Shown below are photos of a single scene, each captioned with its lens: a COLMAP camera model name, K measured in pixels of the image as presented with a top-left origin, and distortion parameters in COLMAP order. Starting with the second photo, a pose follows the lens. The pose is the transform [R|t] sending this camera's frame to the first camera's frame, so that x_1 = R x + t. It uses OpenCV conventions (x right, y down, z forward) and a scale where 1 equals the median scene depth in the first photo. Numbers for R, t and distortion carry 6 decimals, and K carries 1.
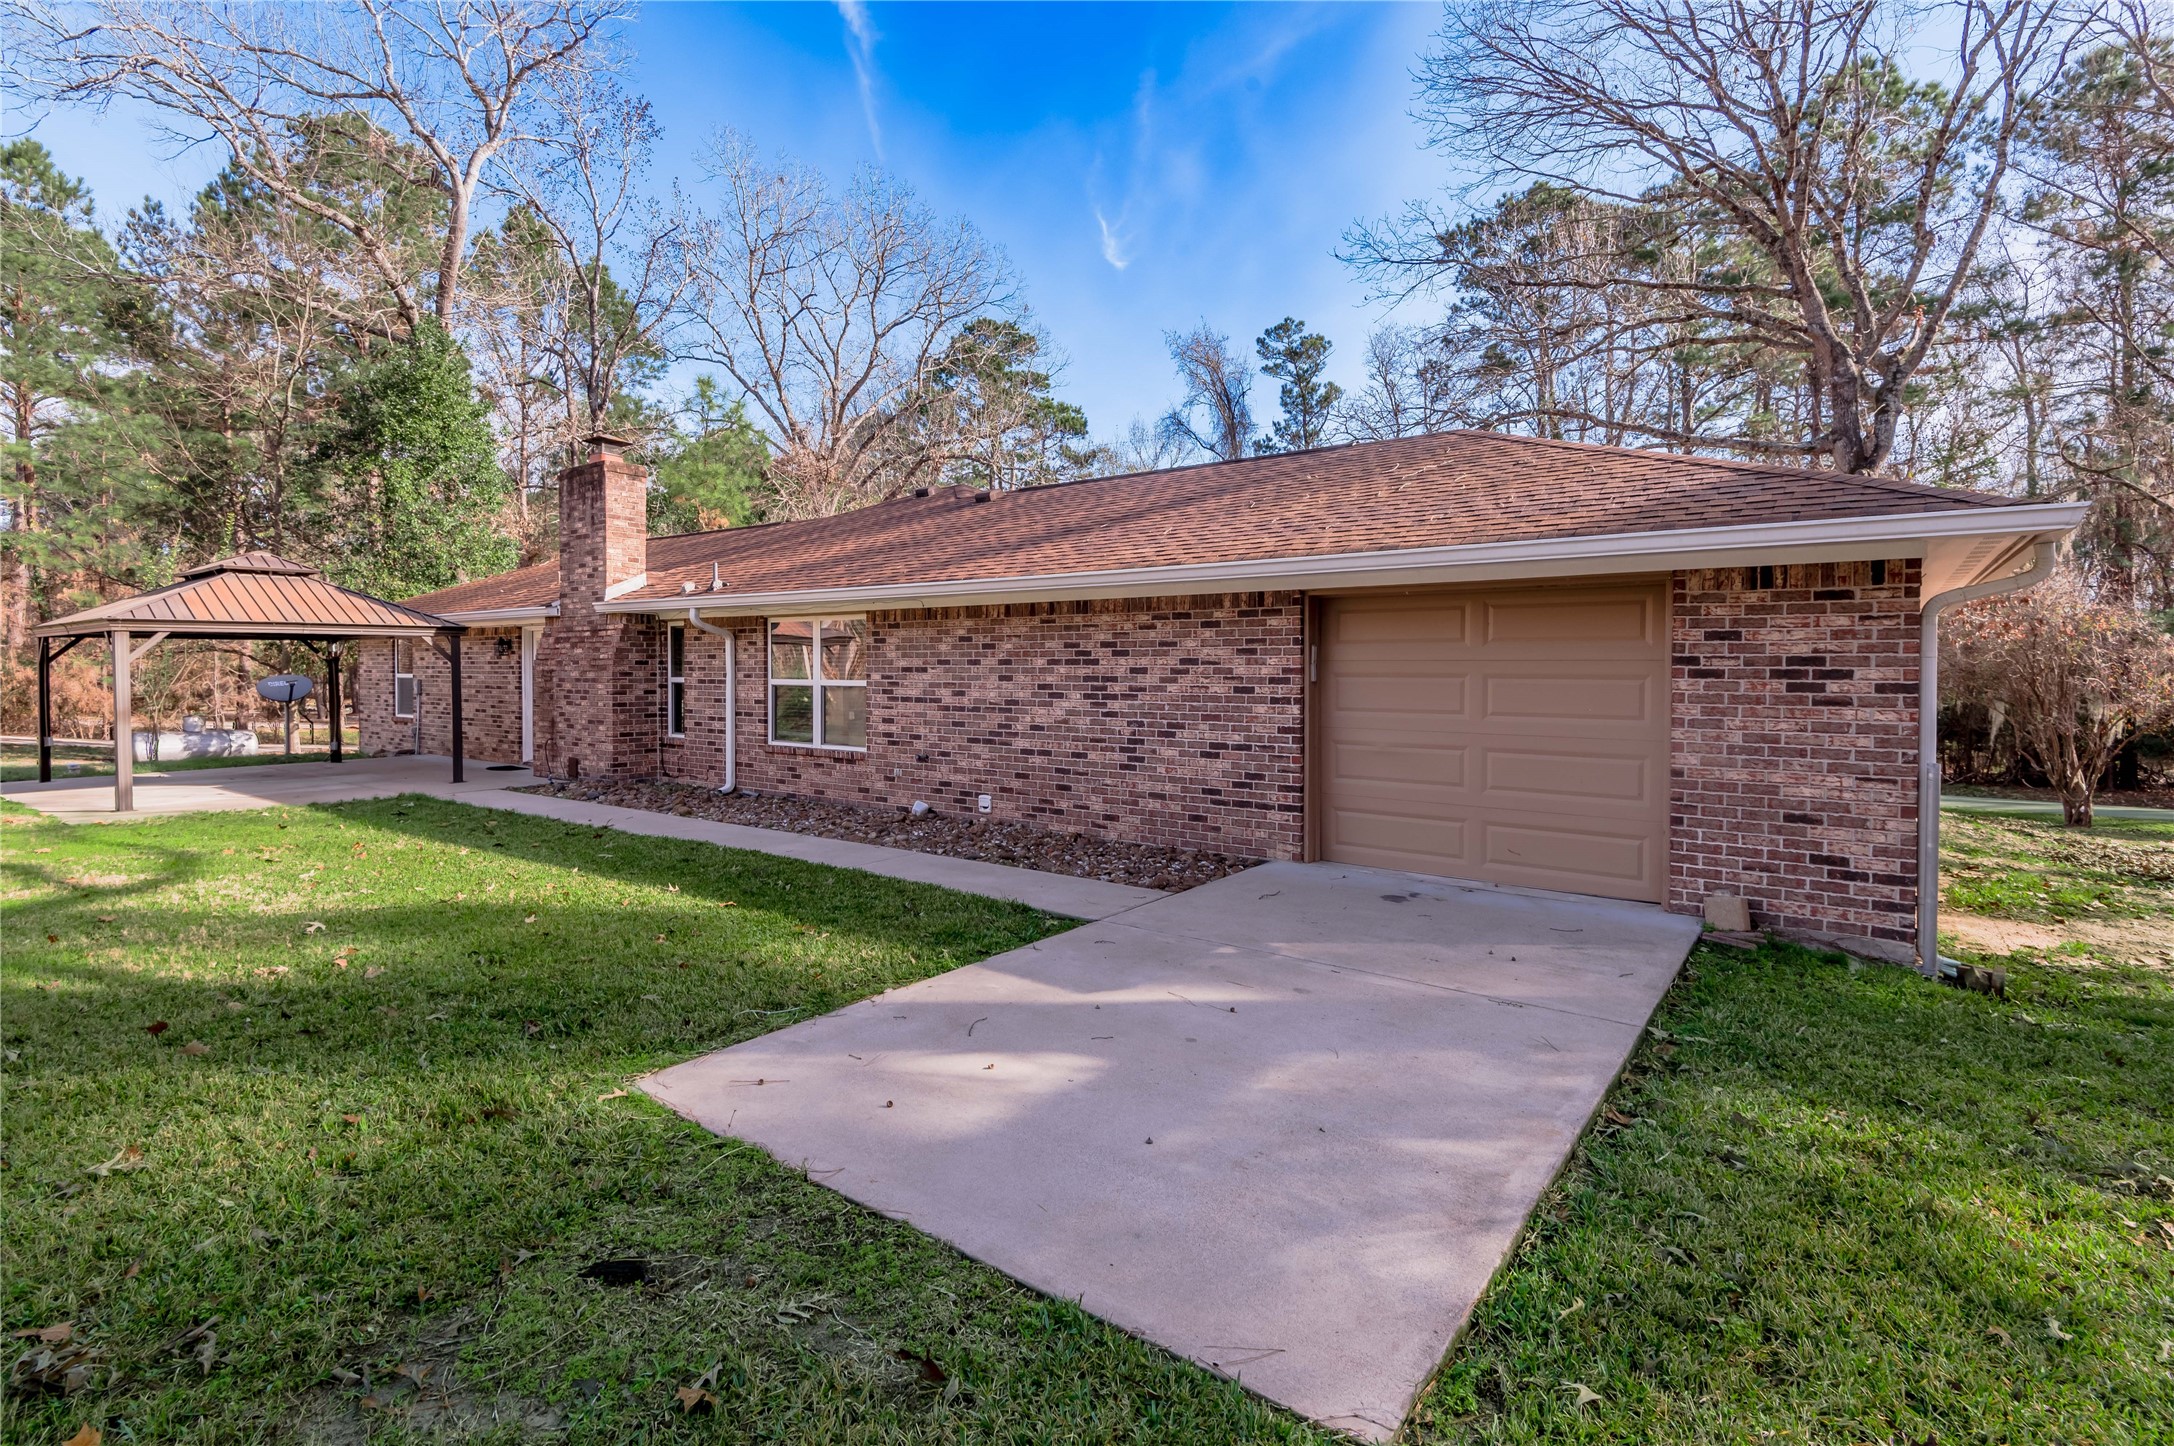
lens RADIAL K [[1036.0, 0, 1065.6], [0, 1036.0, 684.9], [0, 0, 1]] dist [0.026045, -0.013081]
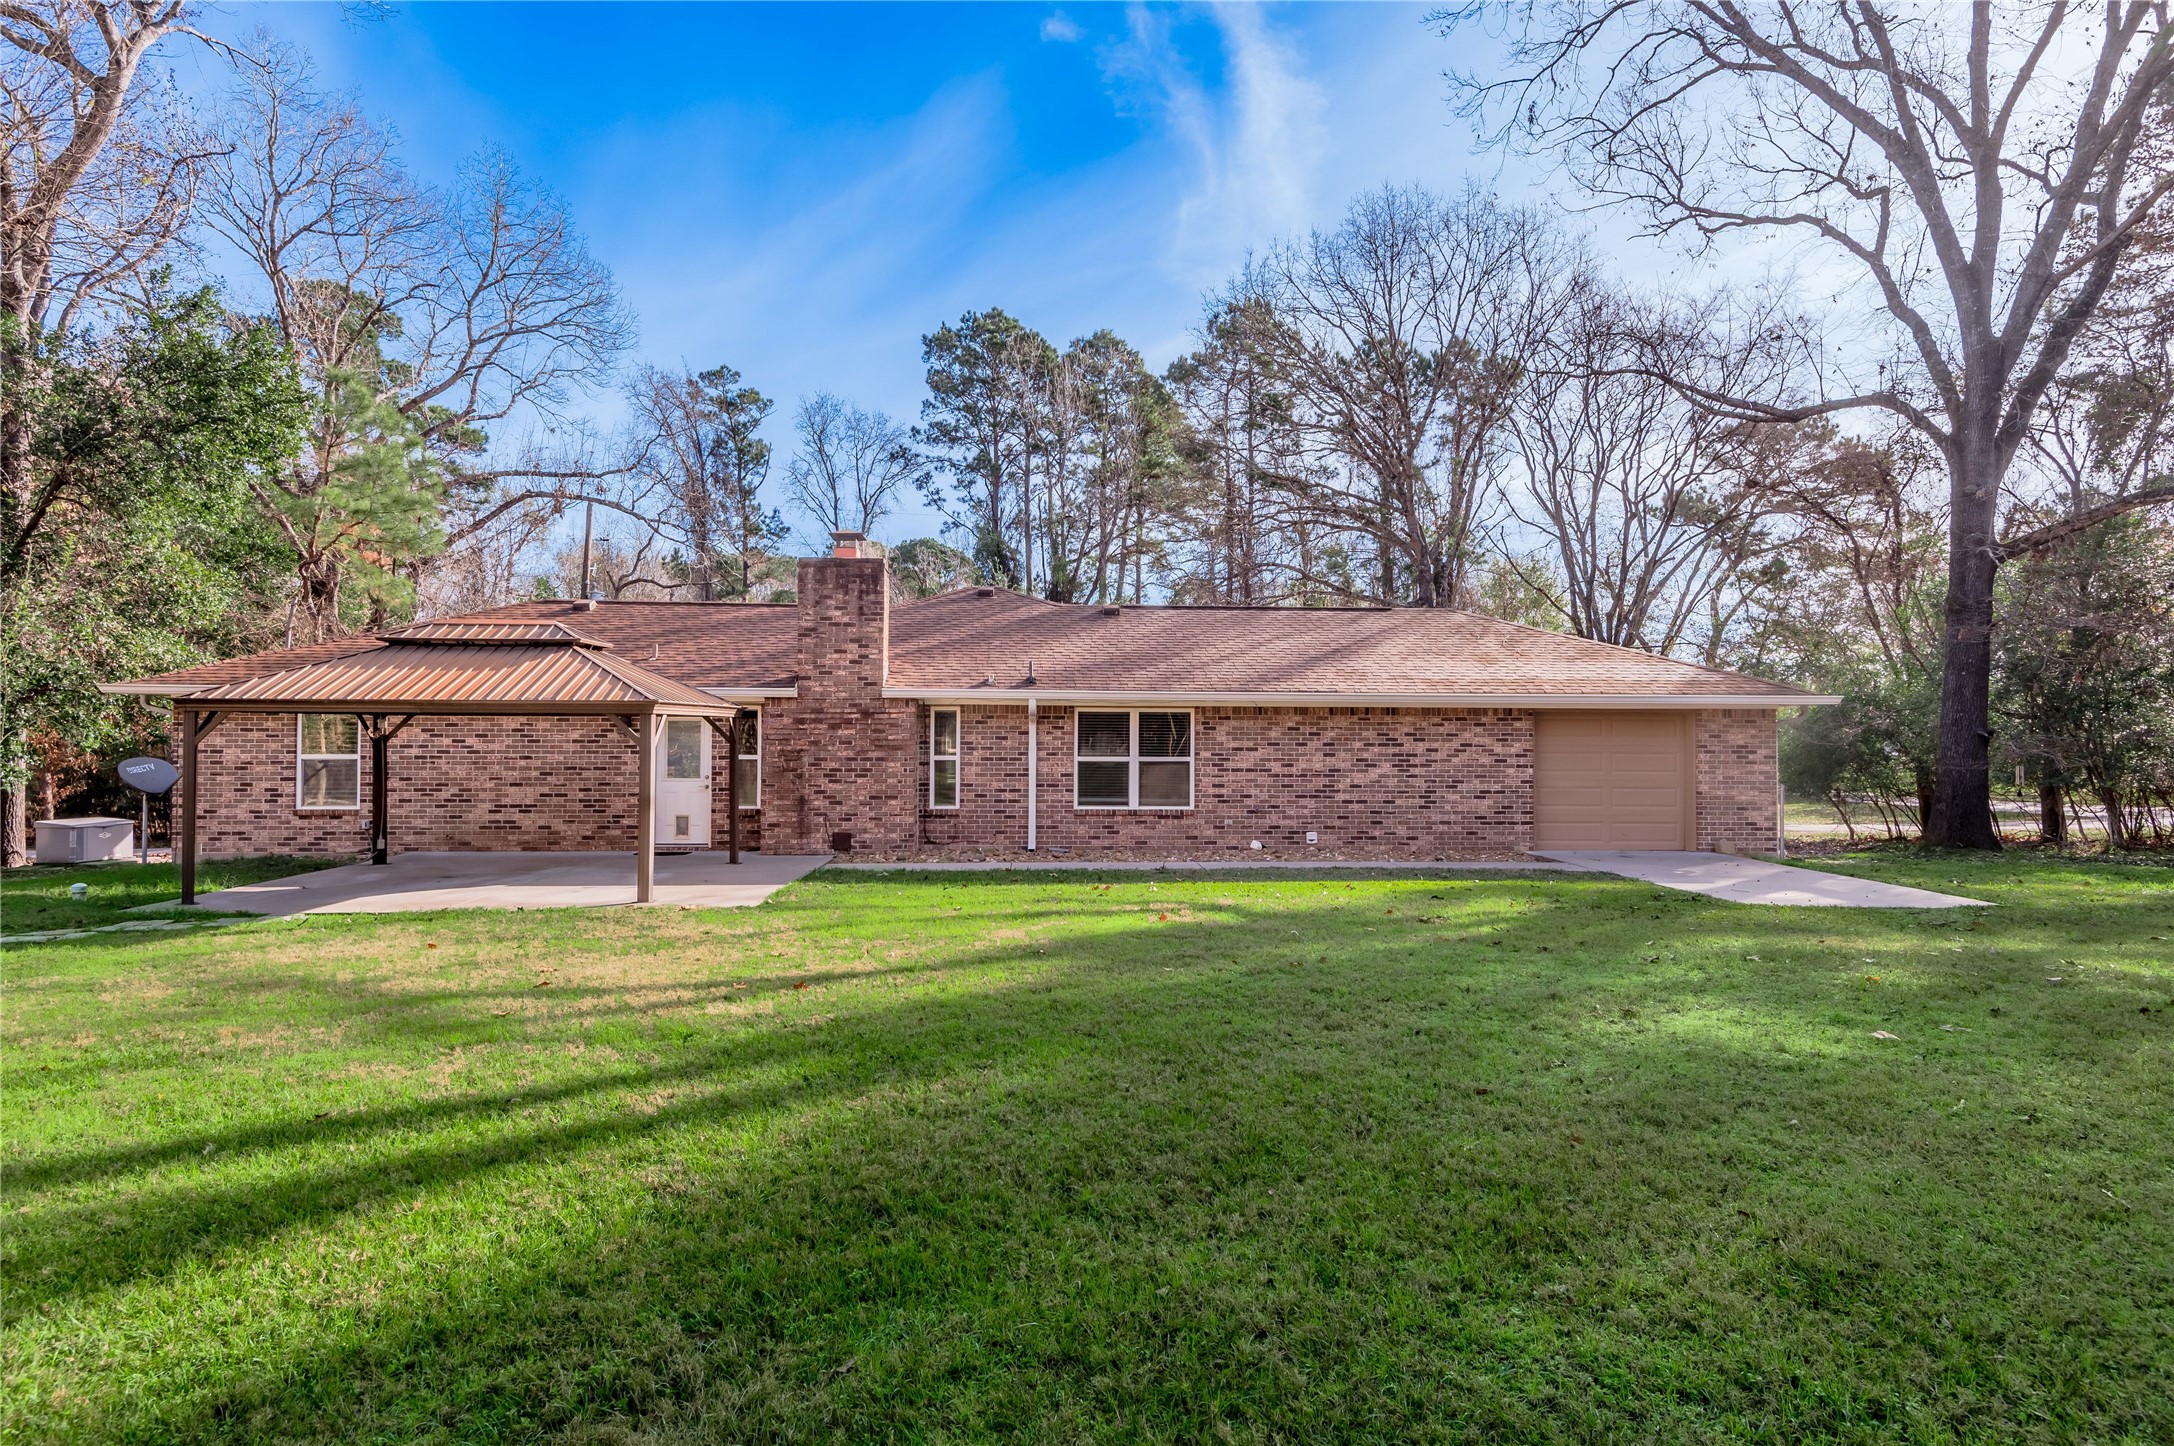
lens RADIAL K [[1194.8, 0, 1089.6], [0, 1194.8, 712.0], [0, 0, 1]] dist [0.020265, -0.009504]
pose [[0.752129, 0.016813, 0.658801, -1.321293], [0.007438, 0.999394, -0.033996, -0.010960], [-0.658974, 0.030469, 0.751549, -0.091216]]
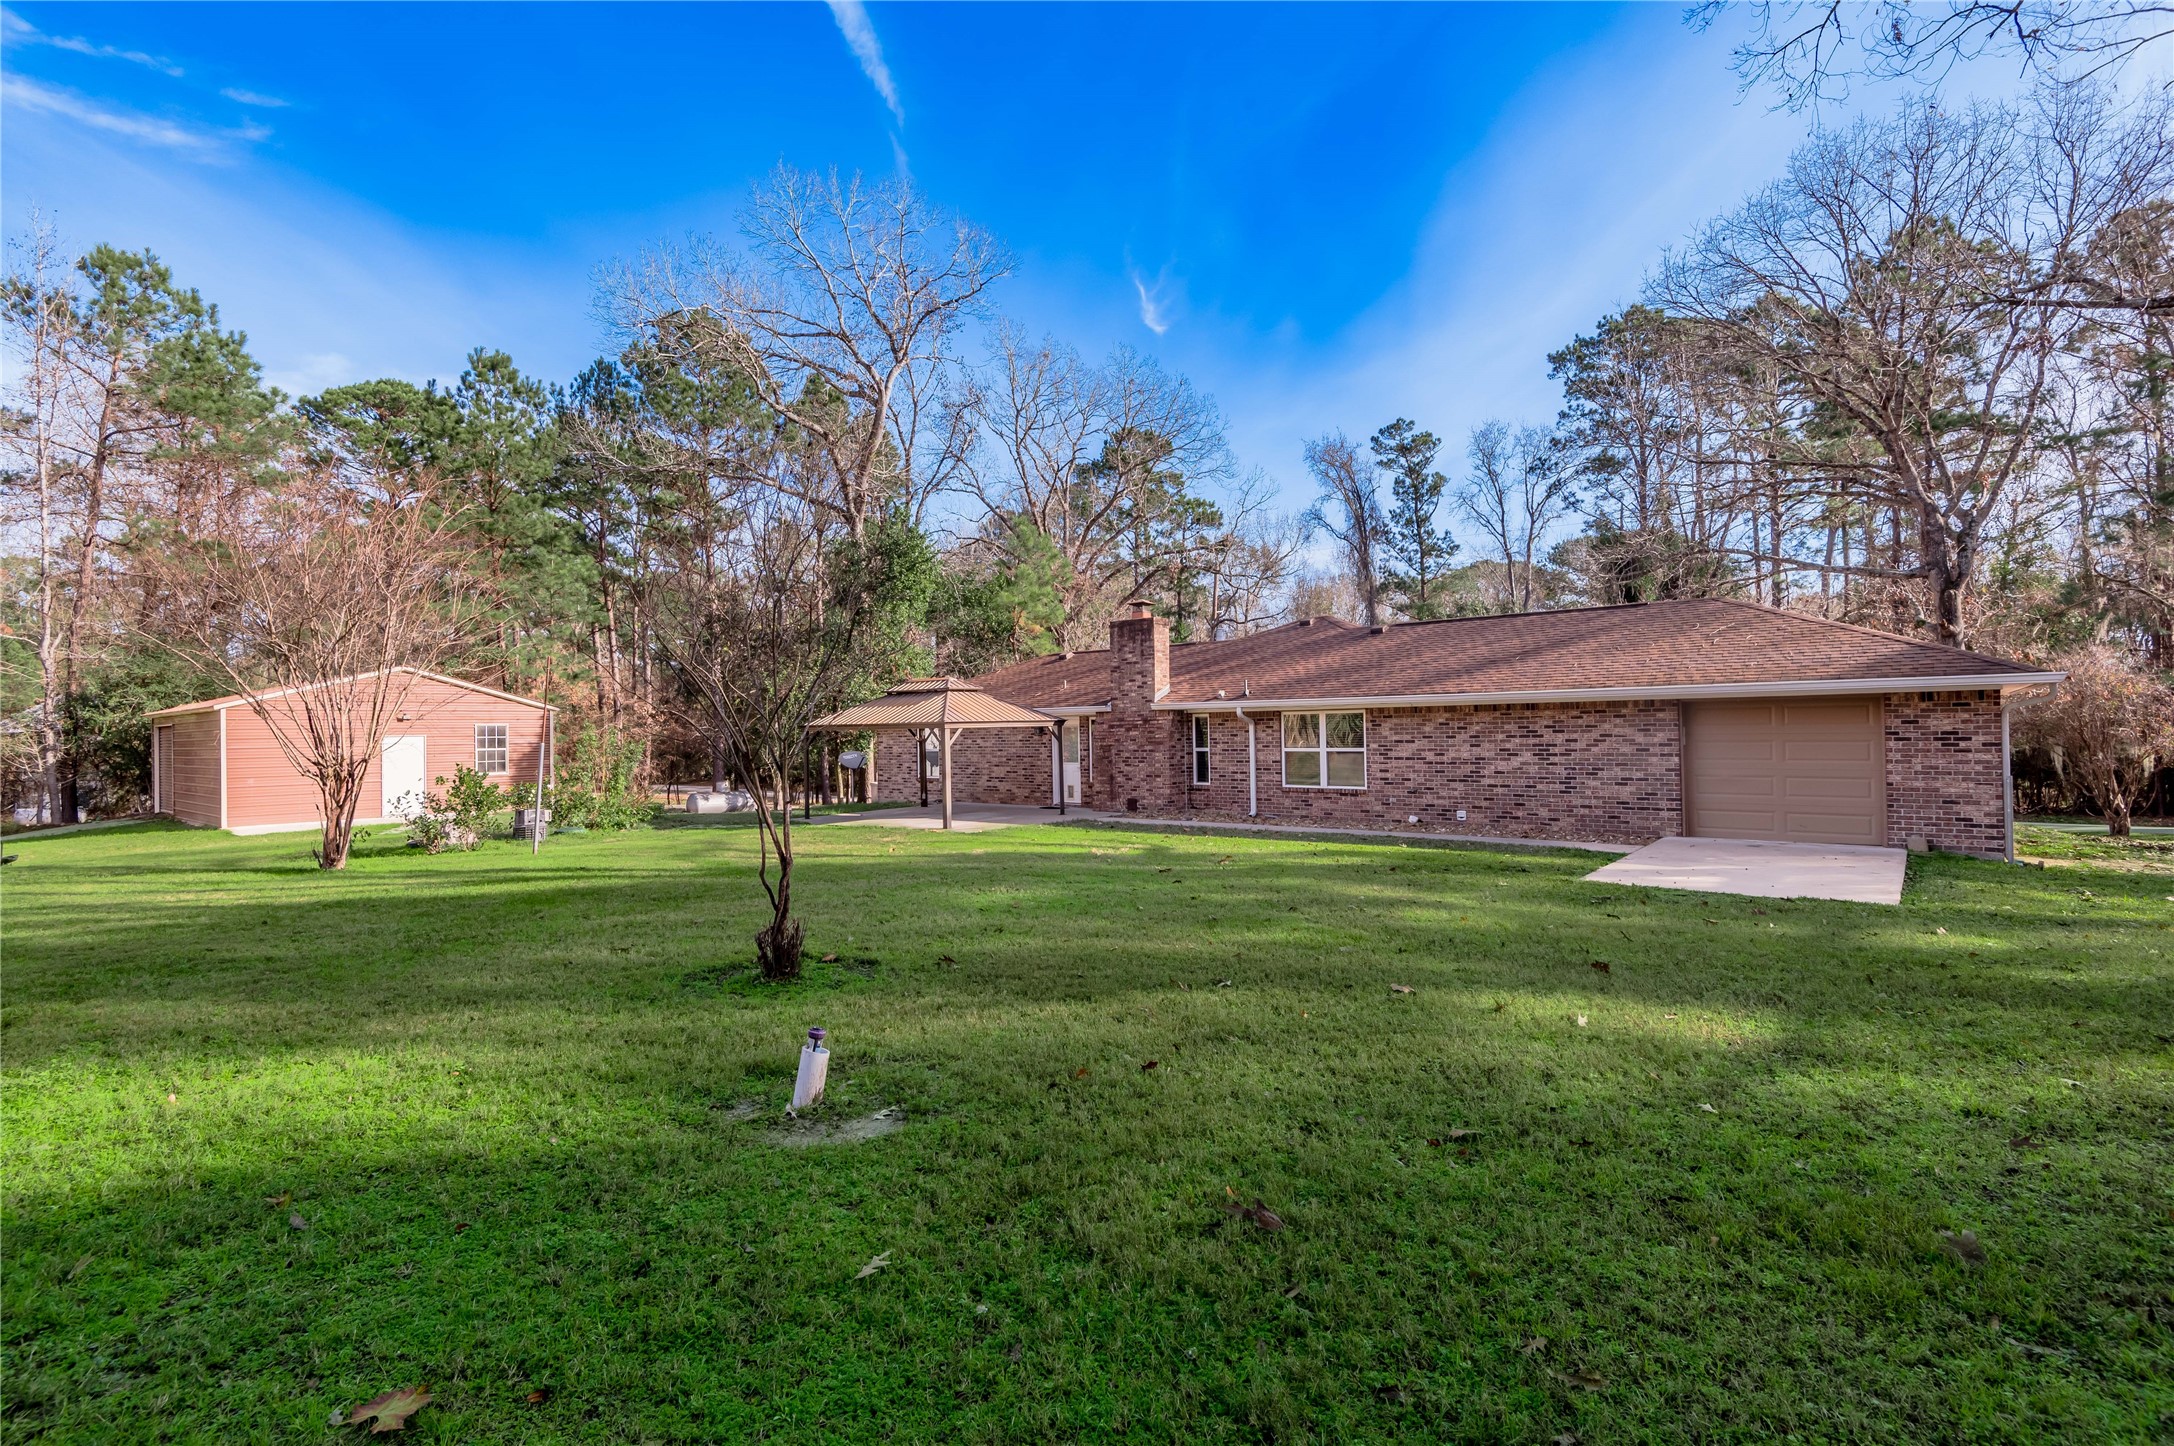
lens RADIAL K [[1036.0, 0, 1056.3], [0, 1036.0, 722.7], [0, 0, 1]] dist [0.026045, -0.013081]
pose [[0.998824, -0.020195, -0.044084, -0.627805], [0.019208, 0.999558, -0.022691, -0.017122], [0.044523, 0.021817, 0.998770, -0.757213]]
